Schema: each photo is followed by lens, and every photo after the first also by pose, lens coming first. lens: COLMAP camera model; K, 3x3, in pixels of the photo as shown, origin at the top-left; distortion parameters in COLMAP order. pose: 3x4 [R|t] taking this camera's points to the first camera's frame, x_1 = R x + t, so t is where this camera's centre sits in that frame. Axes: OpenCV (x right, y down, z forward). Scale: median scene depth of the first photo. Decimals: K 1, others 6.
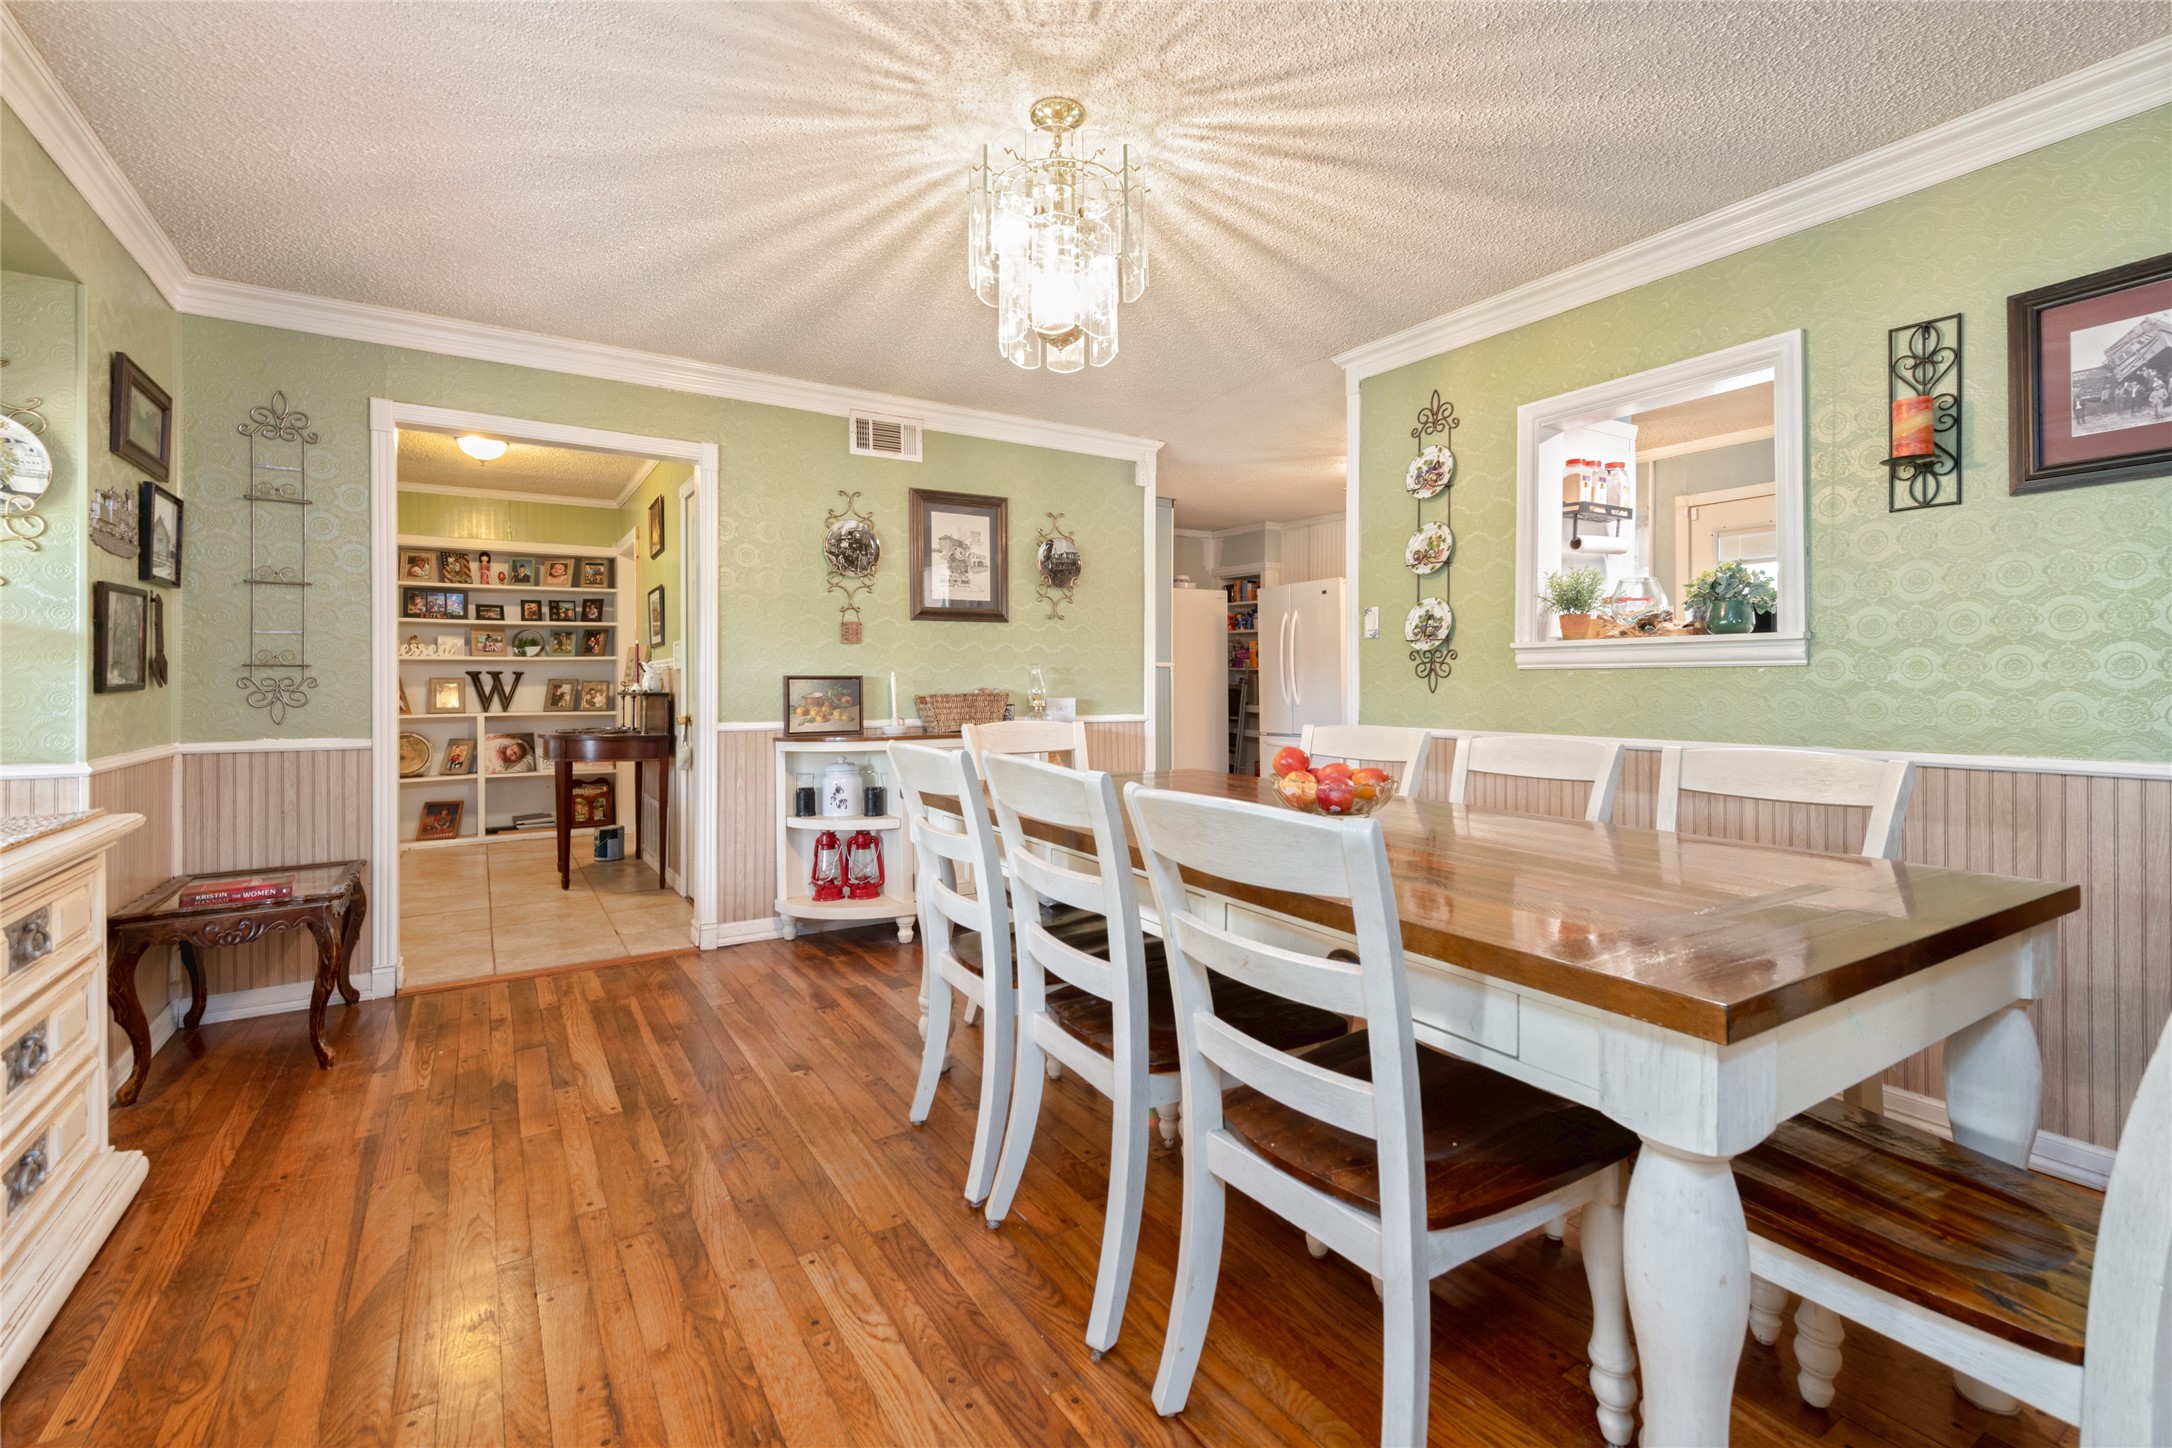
lens RADIAL K [[946.7, 0, 1075.5], [0, 946.7, 685.7], [0, 0, 1]] dist [0.017487, -0.004684]
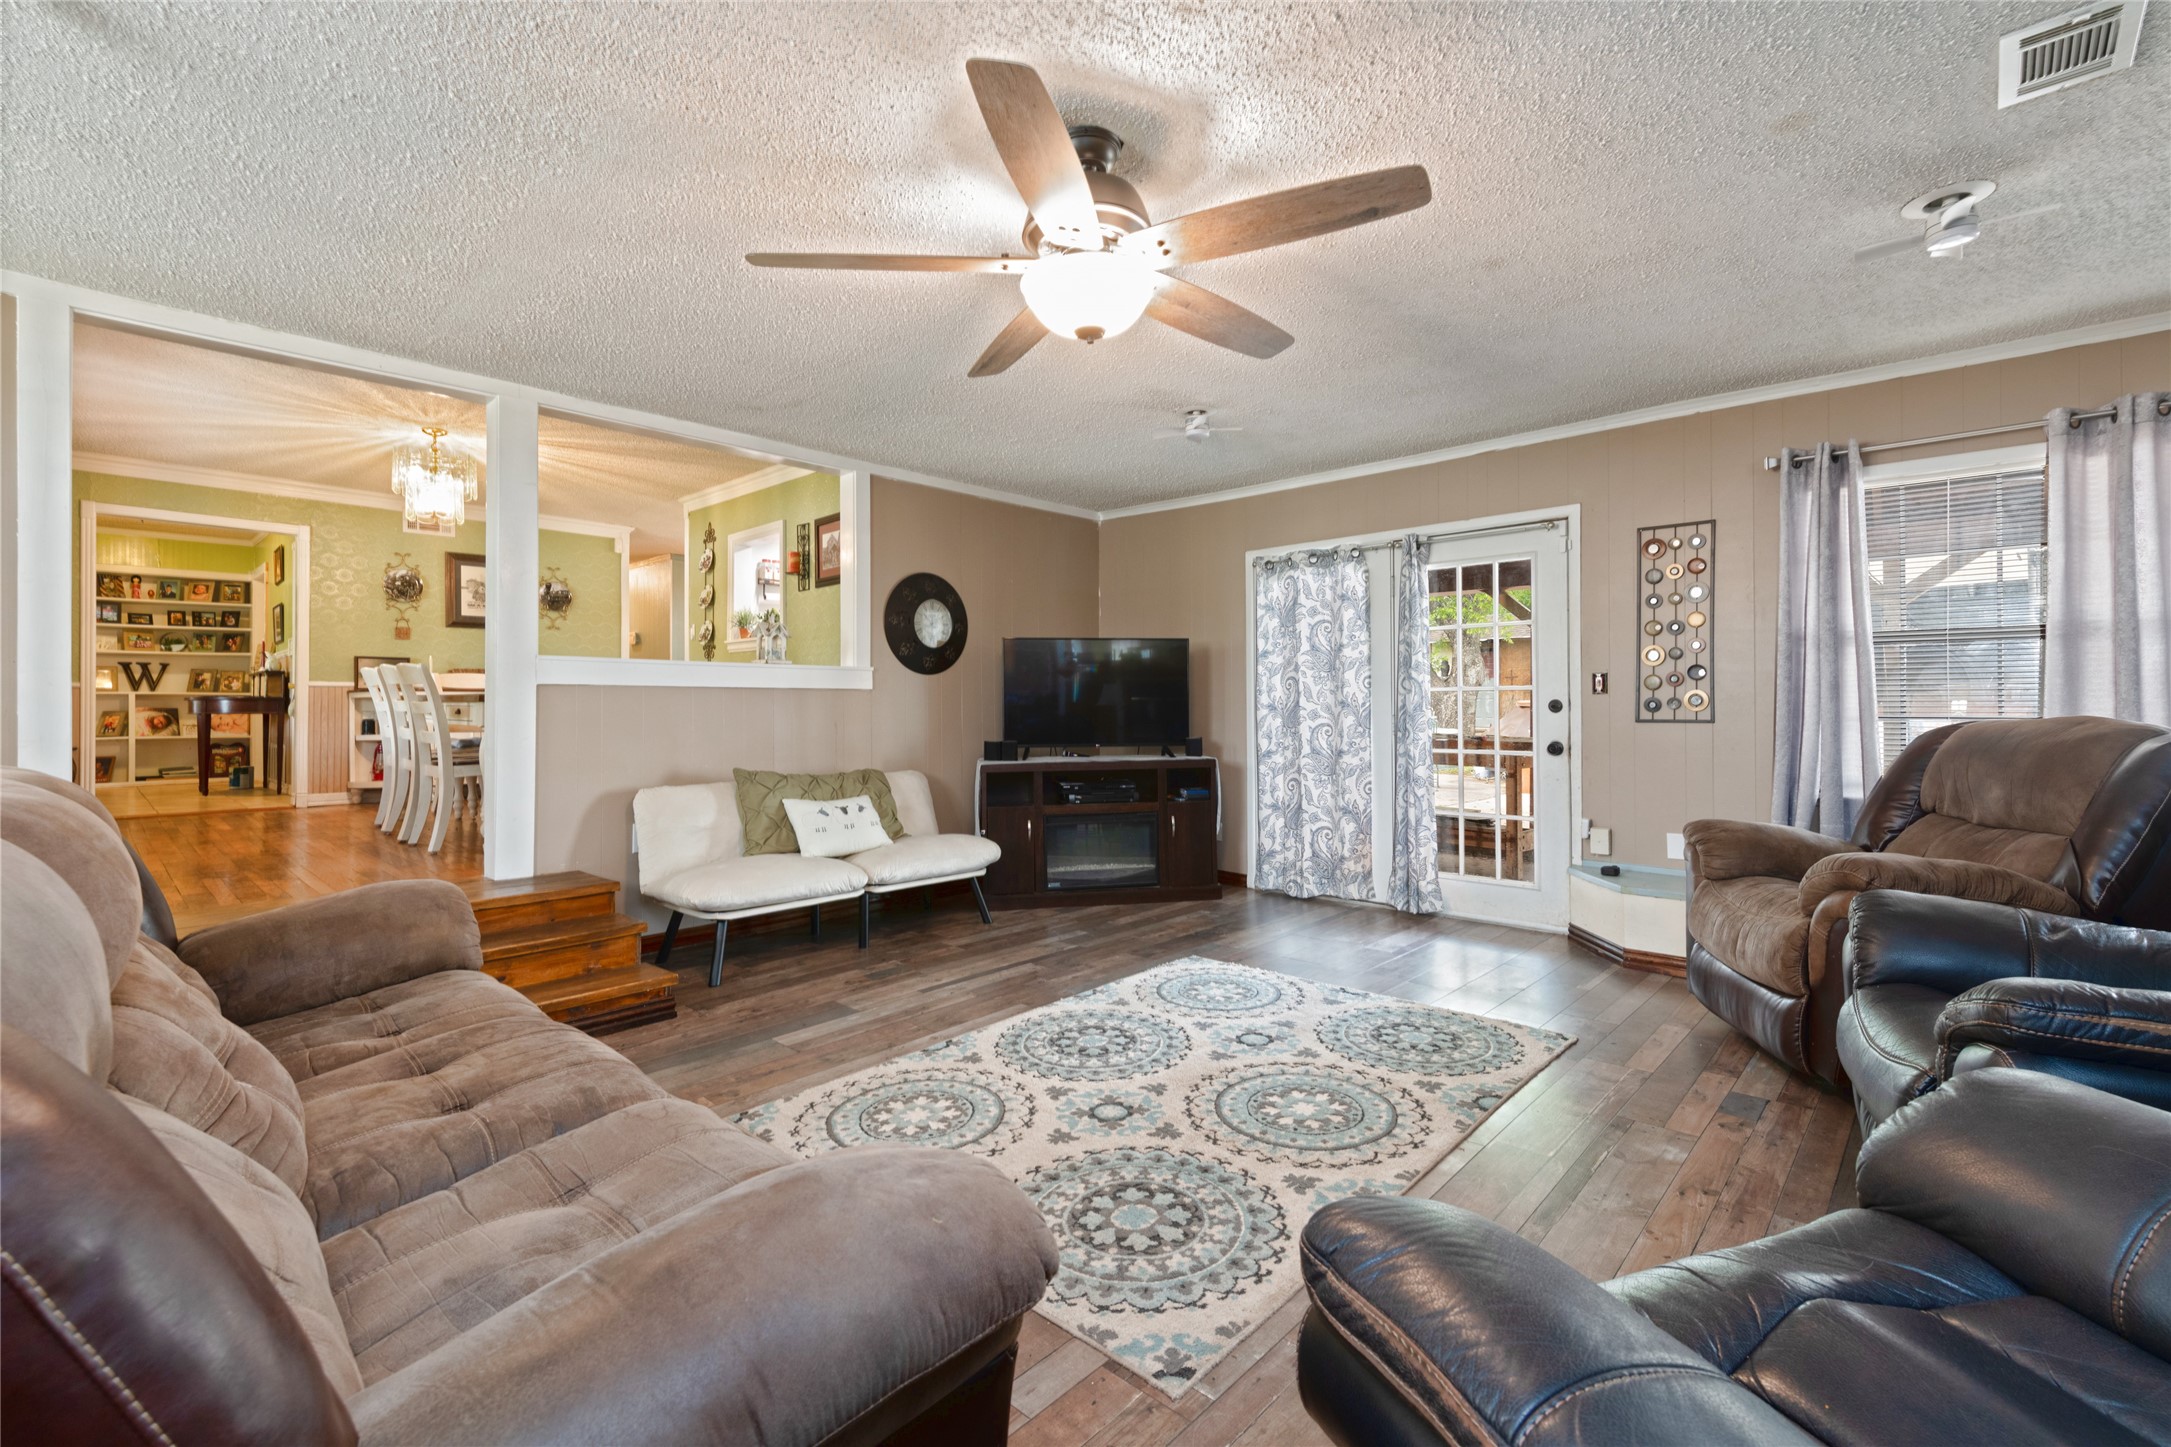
lens RADIAL K [[946.3, 0, 1087.8], [0, 946.3, 703.7], [0, 0, 1]] dist [0.017487, -0.004684]
pose [[0.968174, 0.000191, 0.250277, 0.361410], [0.002536, 0.999941, -0.010573, 0.062993], [-0.250264, 0.010871, 0.968117, -0.676701]]
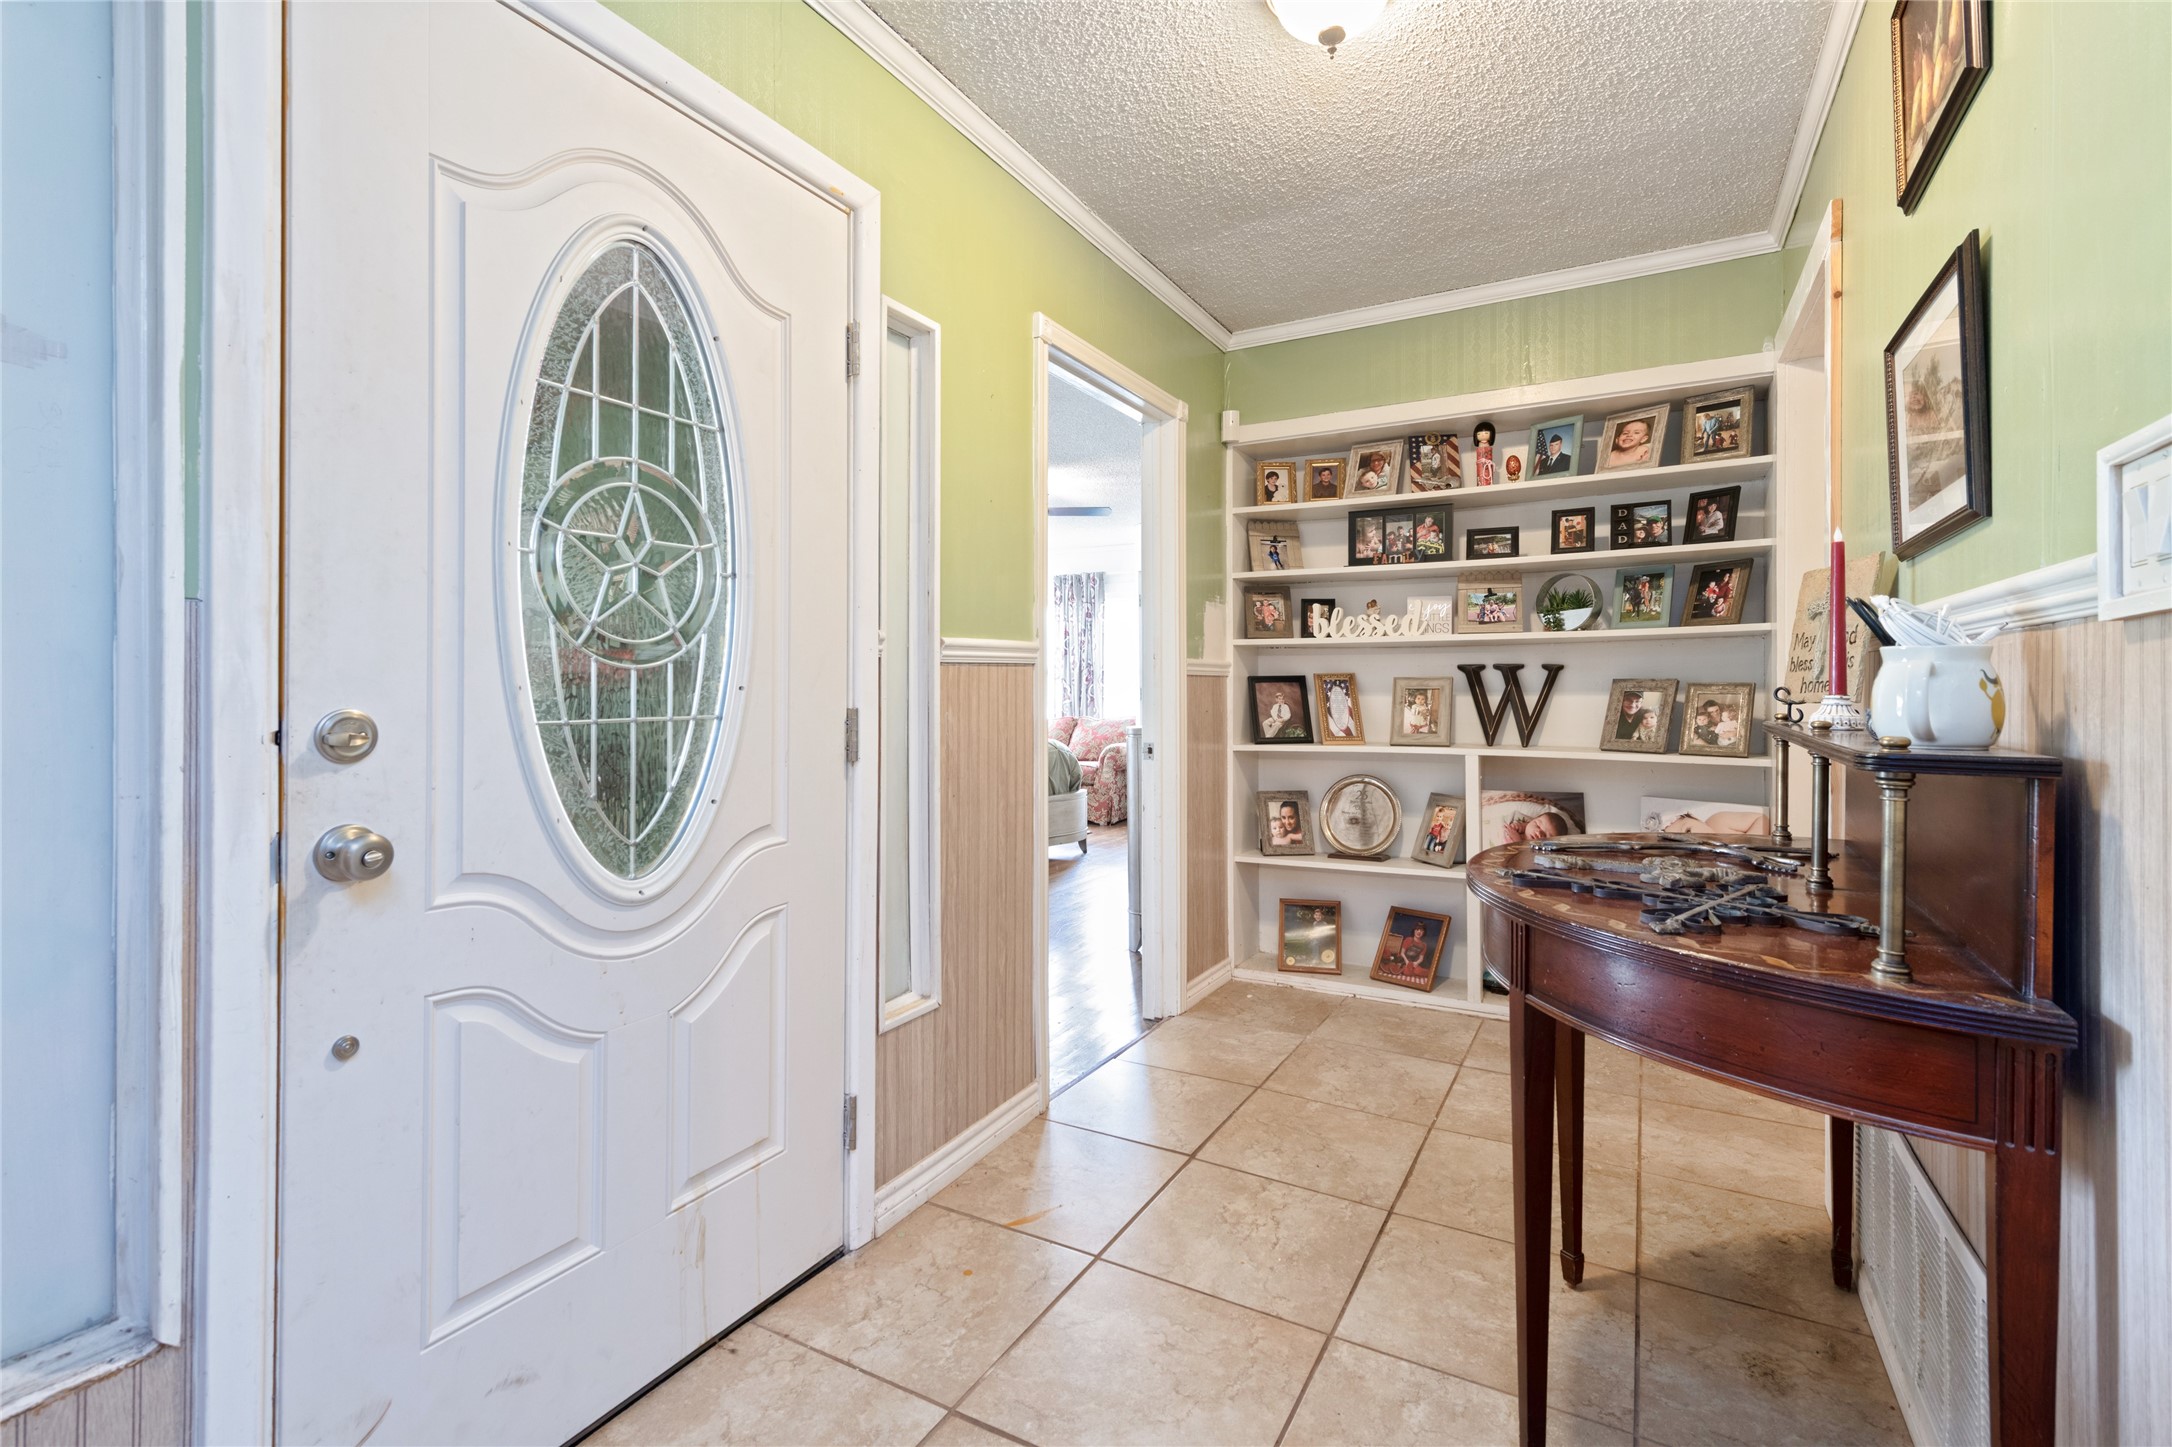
lens RADIAL K [[946.7, 0, 1135.7], [0, 946.7, 682.8], [0, 0, 1]] dist [0.017487, -0.004684]
pose [[0.492319, 0.001314, -0.870414, -0.277831], [-0.003925, 0.999992, -0.000711, -0.004217], [0.870406, 0.003767, 0.492320, 0.595375]]
